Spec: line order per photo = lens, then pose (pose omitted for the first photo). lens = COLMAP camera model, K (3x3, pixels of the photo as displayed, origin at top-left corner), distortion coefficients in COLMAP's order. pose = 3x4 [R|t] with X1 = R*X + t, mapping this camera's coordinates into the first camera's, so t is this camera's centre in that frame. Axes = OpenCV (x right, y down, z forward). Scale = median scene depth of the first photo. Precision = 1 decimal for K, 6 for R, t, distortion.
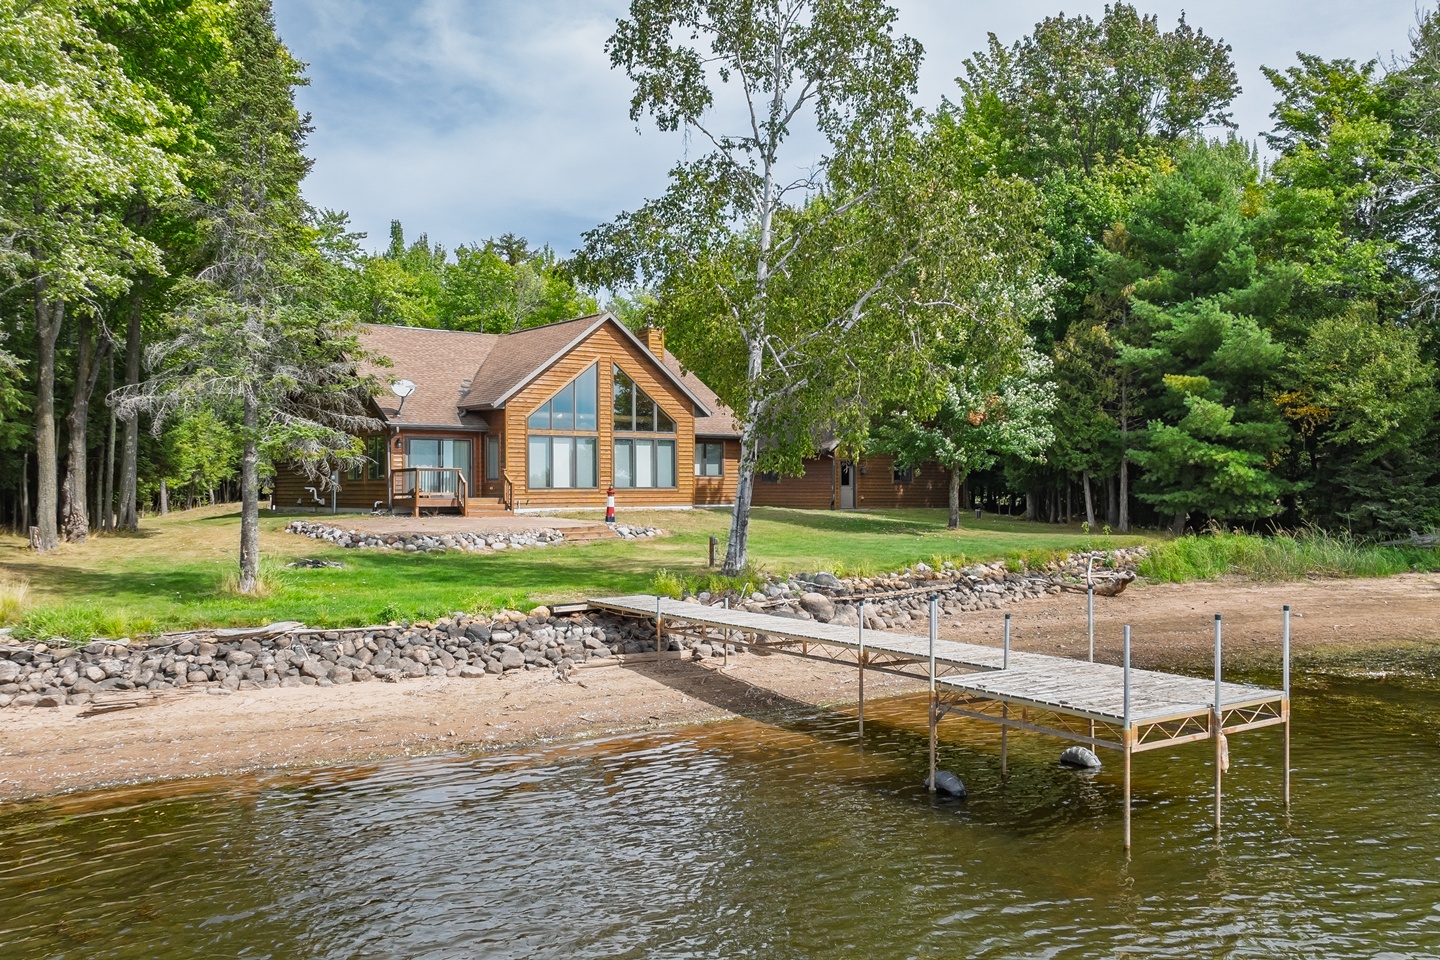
lens RADIAL K [[1205.5, 0, 722.2], [0, 1205.5, 479.2], [0, 0, 1]] dist [0.011476, 0.012417]
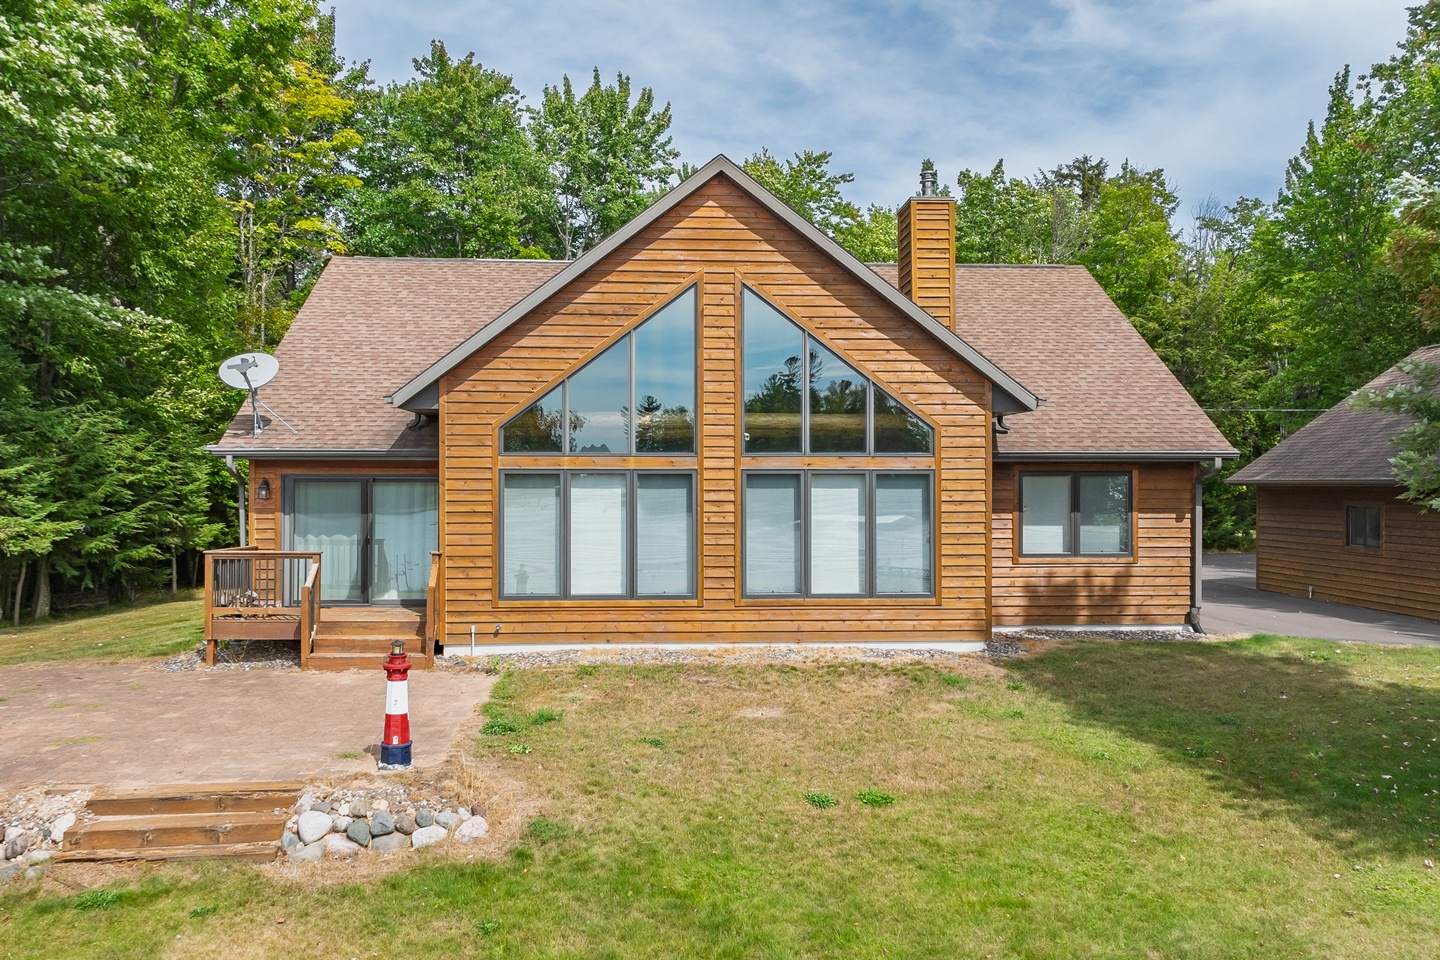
lens RADIAL K [[1205.5, 0, 722.2], [0, 1205.5, 479.2], [0, 0, 1]] dist [0.011476, 0.012417]
pose [[0.823271, 0.003093, -0.567641, 0.136852], [-0.000305, 0.999987, 0.005007, -0.035087], [0.567649, -0.003949, 0.823261, 0.687558]]
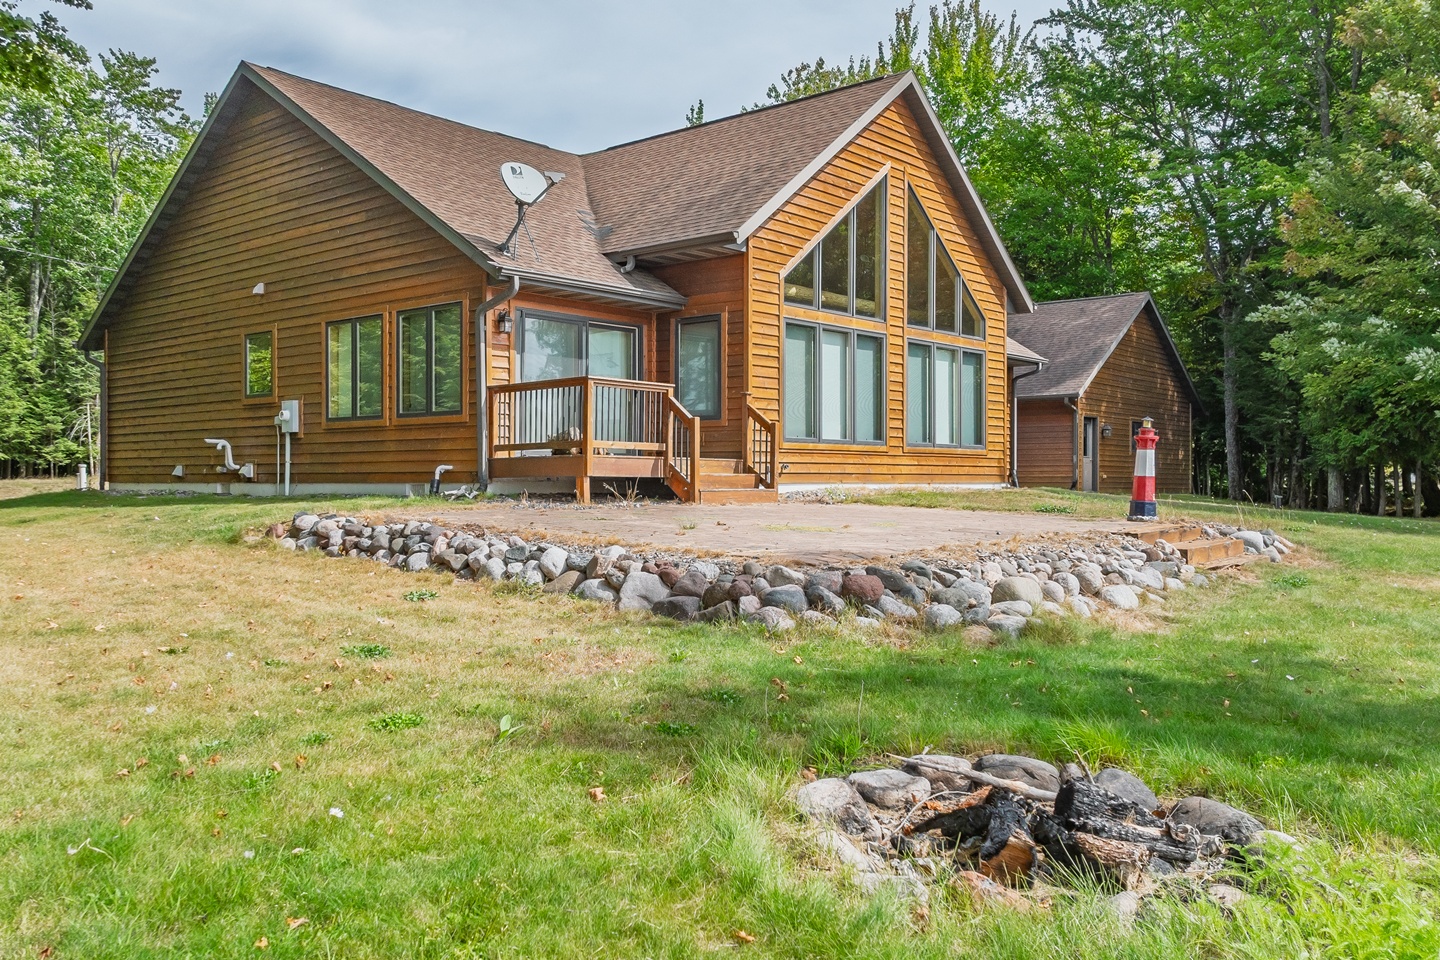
lens RADIAL K [[1205.5, 0, 722.2], [0, 1205.5, 479.2], [0, 0, 1]] dist [0.011476, 0.012417]
pose [[0.980819, 0.006066, 0.194827, -0.263560], [-0.007438, 0.999952, 0.006314, 0.019062], [-0.194780, -0.007642, 0.980817, 0.561178]]
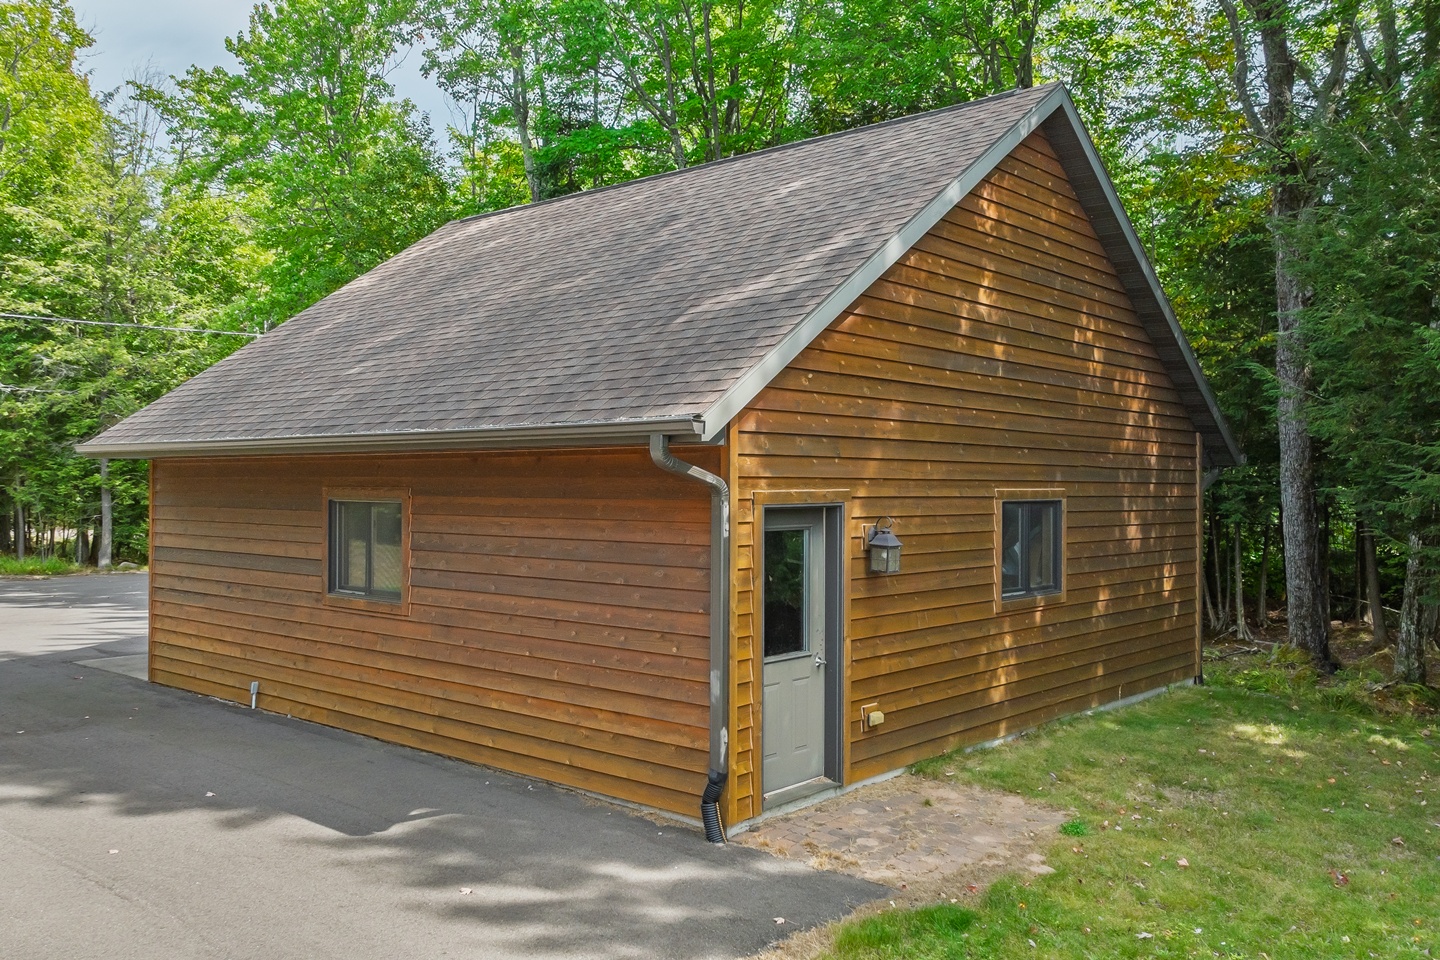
lens RADIAL K [[1205.5, 0, 722.2], [0, 1205.5, 479.2], [0, 0, 1]] dist [0.011476, 0.012417]
pose [[0.983060, 0.005051, 0.183213, 0.084356], [-0.006398, 0.999957, 0.006759, -0.025468], [-0.183171, -0.007816, 0.983050, 1.105287]]
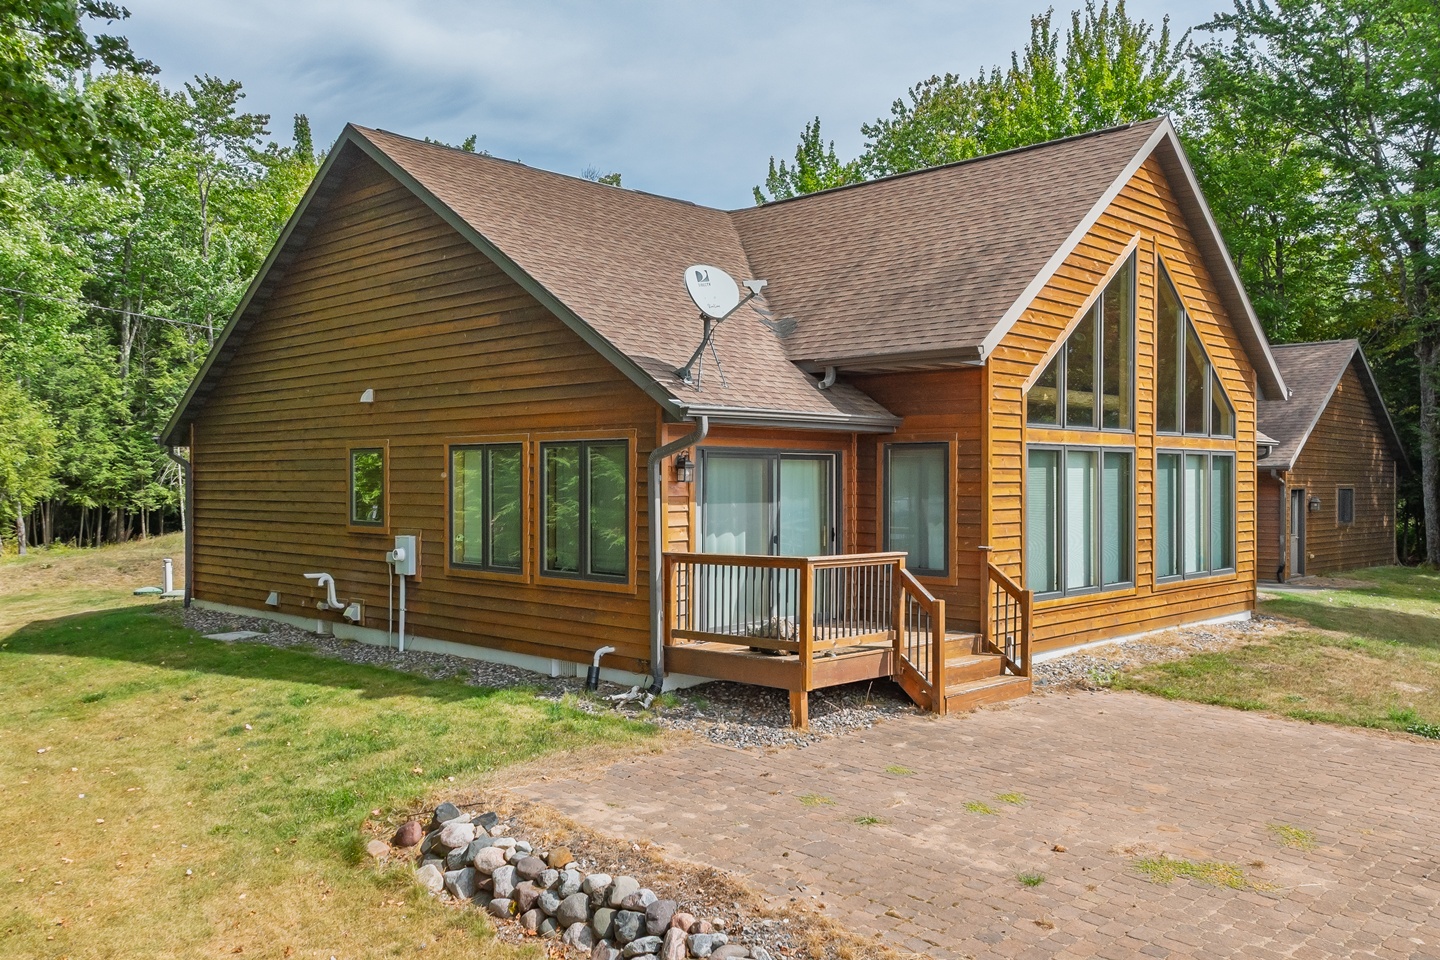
lens RADIAL K [[1205.5, 0, 722.2], [0, 1205.5, 479.2], [0, 0, 1]] dist [0.011476, 0.012417]
pose [[0.991171, 0.005869, 0.132460, -0.287397], [-0.006939, 0.999947, 0.007613, -0.028380], [-0.132409, -0.008465, 0.991159, 0.656923]]
